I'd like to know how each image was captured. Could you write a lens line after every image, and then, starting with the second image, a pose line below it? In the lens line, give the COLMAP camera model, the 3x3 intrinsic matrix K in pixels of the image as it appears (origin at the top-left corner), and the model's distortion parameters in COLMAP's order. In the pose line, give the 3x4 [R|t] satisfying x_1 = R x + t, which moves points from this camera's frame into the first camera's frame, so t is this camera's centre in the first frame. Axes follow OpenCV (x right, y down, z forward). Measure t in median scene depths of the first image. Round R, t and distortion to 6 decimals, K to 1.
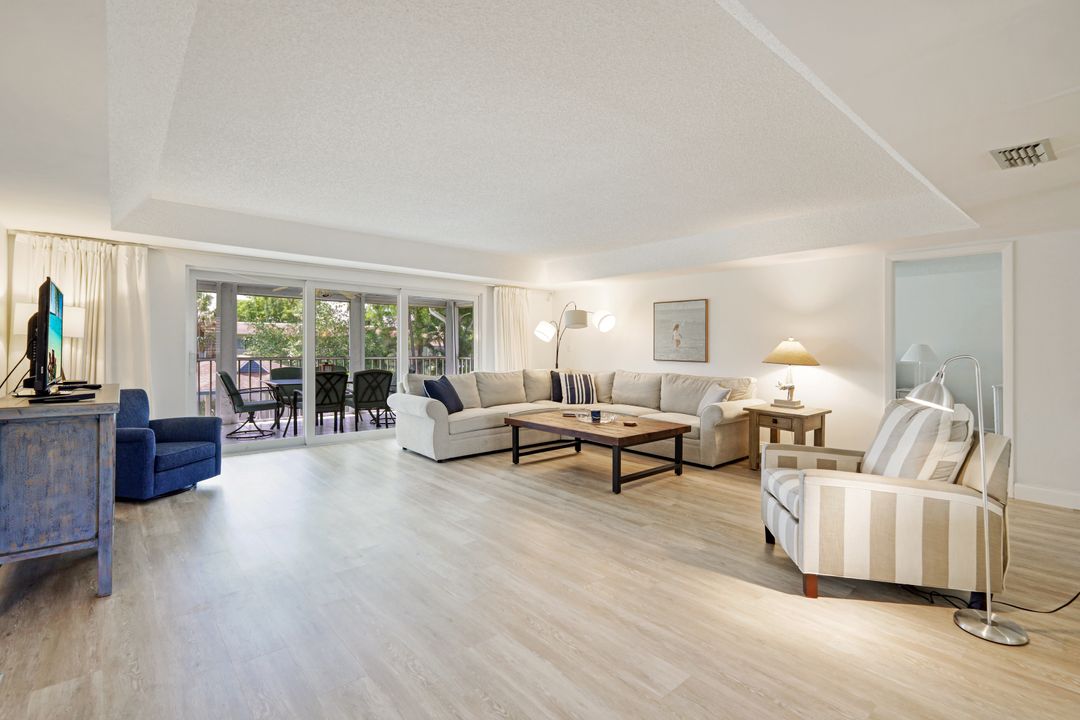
lens RADIAL K [[486.6, 0, 534.4], [0, 486.6, 354.5], [0, 0, 1]] dist [0.001065, -0.000170]
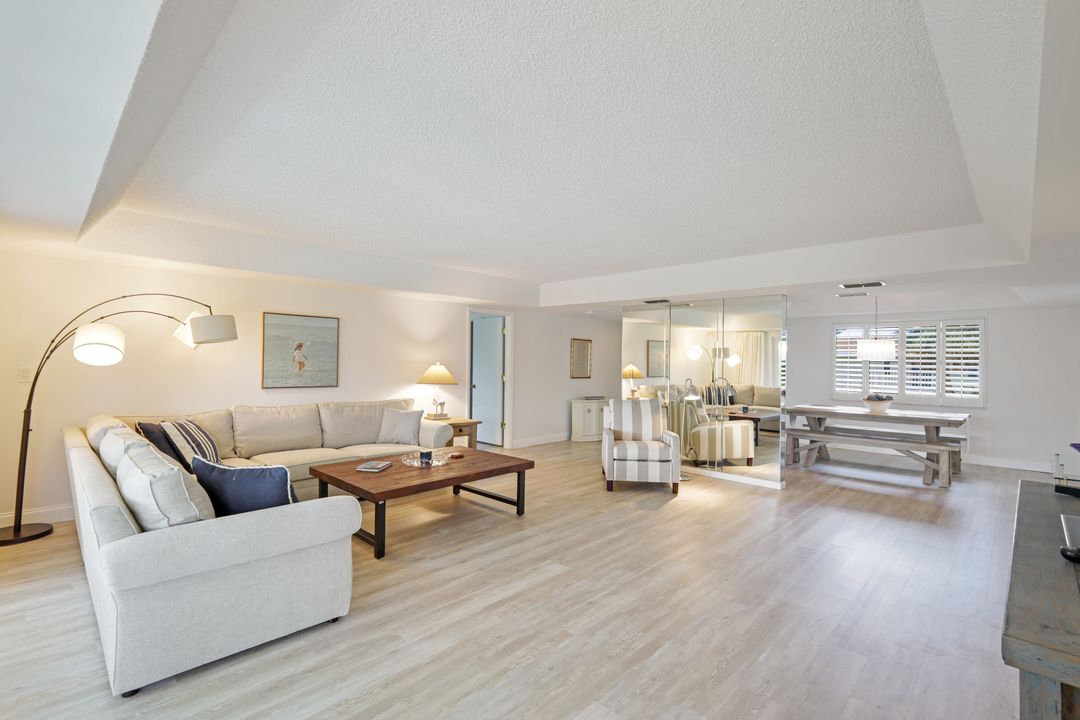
lens RADIAL K [[486.6, 0, 541.1], [0, 486.6, 357.6], [0, 0, 1]] dist [0.001065, -0.000170]
pose [[-0.078600, -0.000558, 0.996906, -0.971881], [0.003963, 0.999992, 0.000872, -0.063049], [-0.996898, 0.004019, -0.078597, 1.135947]]
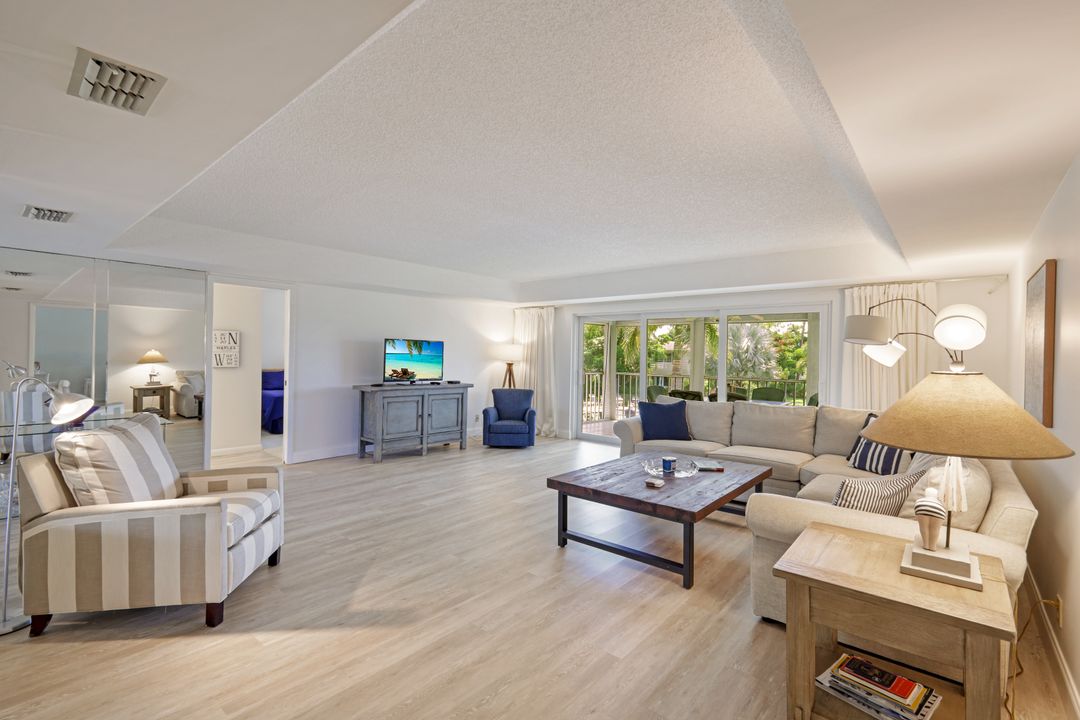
lens RADIAL K [[486.6, 0, 536.0], [0, 486.6, 359.6], [0, 0, 1]] dist [0.001065, -0.000170]
pose [[0.127048, -0.009891, -0.991847, 1.075978], [-0.010537, 0.999880, -0.011321, -0.021026], [0.991841, 0.011889, 0.126928, 0.925341]]
